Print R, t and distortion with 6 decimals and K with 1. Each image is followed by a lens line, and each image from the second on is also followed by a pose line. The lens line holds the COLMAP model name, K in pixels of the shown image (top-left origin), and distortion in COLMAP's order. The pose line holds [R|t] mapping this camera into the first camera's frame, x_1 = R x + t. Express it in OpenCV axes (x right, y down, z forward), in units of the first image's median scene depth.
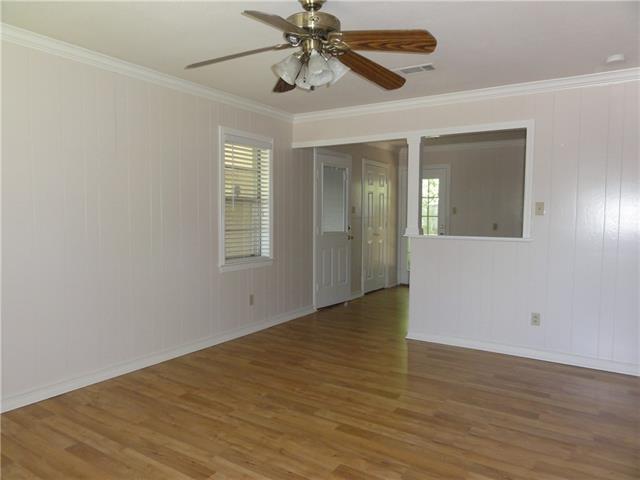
lens RADIAL K [[456.7, 0, 319.7], [0, 456.7, 240.0], [0, 0, 1]] dist [0.000393, 0.004630]
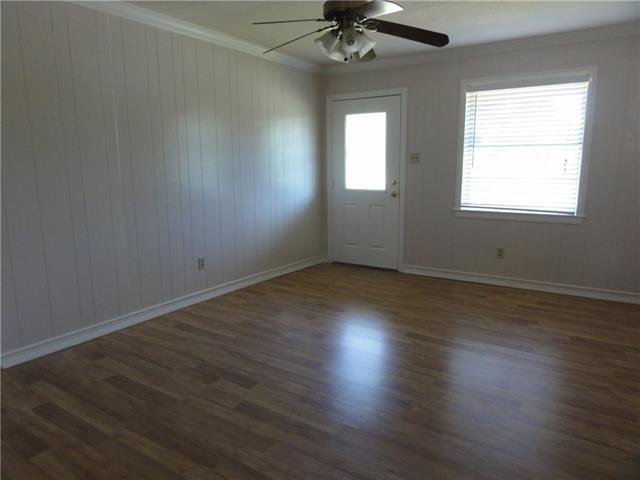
lens RADIAL K [[456.7, 0, 319.9], [0, 456.7, 239.7], [0, 0, 1]] dist [0.000393, 0.004630]
pose [[-0.999843, -0.007353, 0.016107, 0.025677], [-0.003340, 0.971693, 0.236223, -0.119719], [-0.017388, 0.236132, -0.971565, 1.817393]]
